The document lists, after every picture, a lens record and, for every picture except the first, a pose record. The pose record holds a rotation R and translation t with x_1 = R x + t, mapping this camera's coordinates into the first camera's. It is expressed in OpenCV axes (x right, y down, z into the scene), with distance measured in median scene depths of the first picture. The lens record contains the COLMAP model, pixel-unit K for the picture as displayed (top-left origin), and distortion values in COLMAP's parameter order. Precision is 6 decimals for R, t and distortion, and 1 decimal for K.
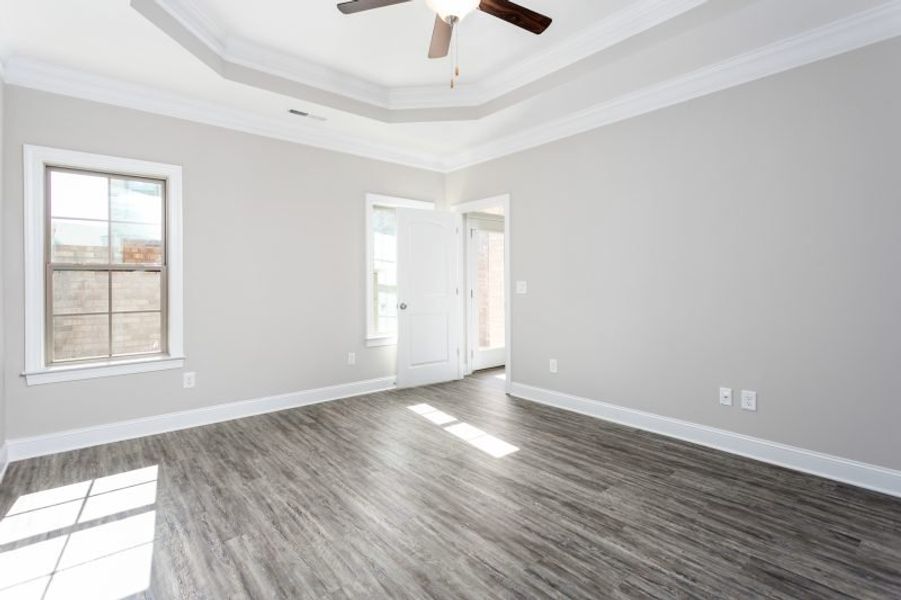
lens RADIAL K [[432.8, 0, 448.0], [0, 432.8, 294.8], [0, 0, 1]] dist [0.000186, 0.000383]
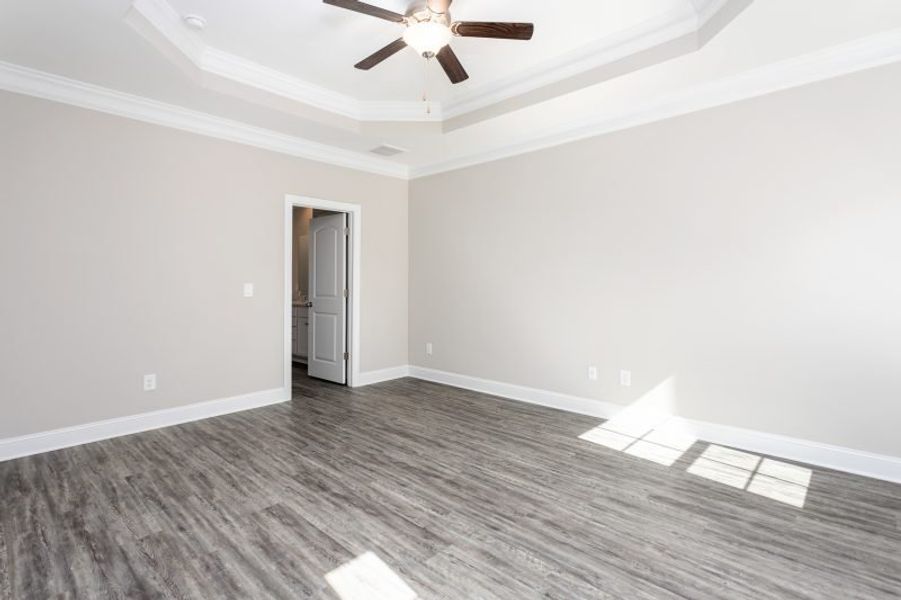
lens RADIAL K [[432.8, 0, 448.0], [0, 432.8, 294.8], [0, 0, 1]] dist [0.000186, 0.000383]
pose [[-0.992768, 0.009231, -0.119694, 0.092262], [0.003160, 0.998703, 0.050811, -0.055519], [0.120008, 0.050065, -0.991510, 2.032004]]
